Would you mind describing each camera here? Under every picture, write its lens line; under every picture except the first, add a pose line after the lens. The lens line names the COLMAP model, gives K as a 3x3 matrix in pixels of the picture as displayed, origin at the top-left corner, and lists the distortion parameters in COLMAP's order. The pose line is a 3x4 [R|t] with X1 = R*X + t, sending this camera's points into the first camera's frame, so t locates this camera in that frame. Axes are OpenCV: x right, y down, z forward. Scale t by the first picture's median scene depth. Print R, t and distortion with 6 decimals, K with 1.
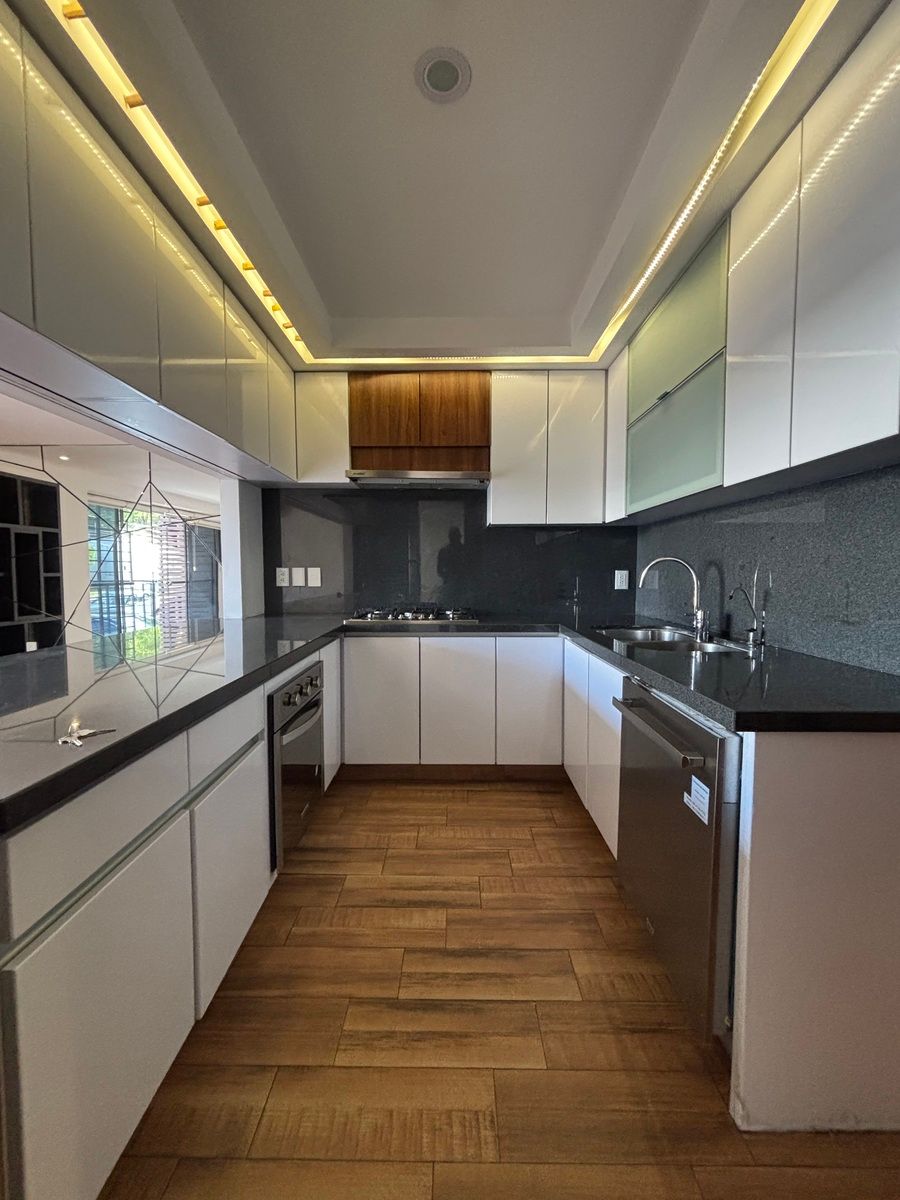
lens RADIAL K [[489.4, 0, 451.9], [0, 489.4, 599.8], [0, 0, 1]] dist [-0.007113, 0.002265]
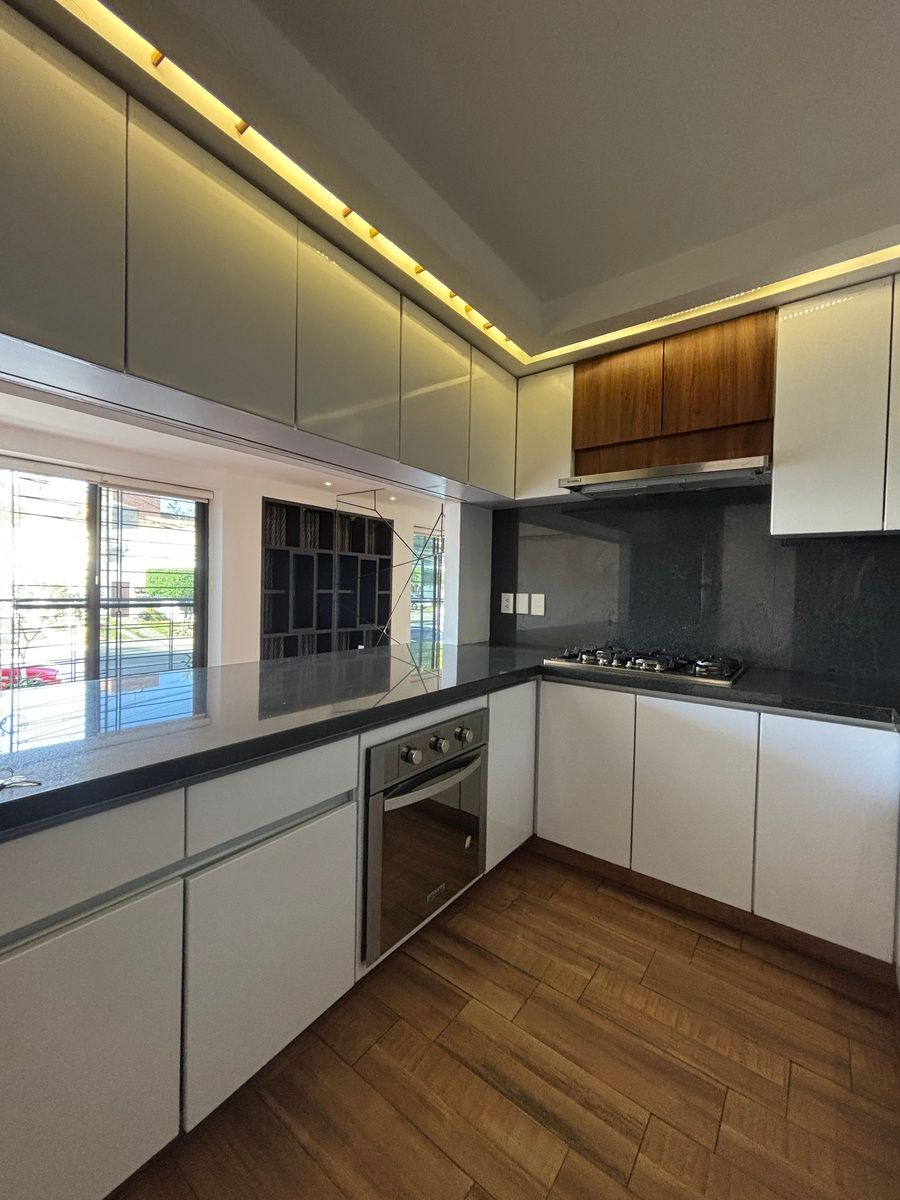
lens RADIAL K [[489.4, 0, 447.1], [0, 489.4, 597.3], [0, 0, 1]] dist [-0.007113, 0.002265]
pose [[0.798413, 0.027713, -0.601472, 0.139295], [-0.056357, 0.997994, -0.028828, -0.028588], [0.599467, 0.056914, 0.798374, 0.231887]]
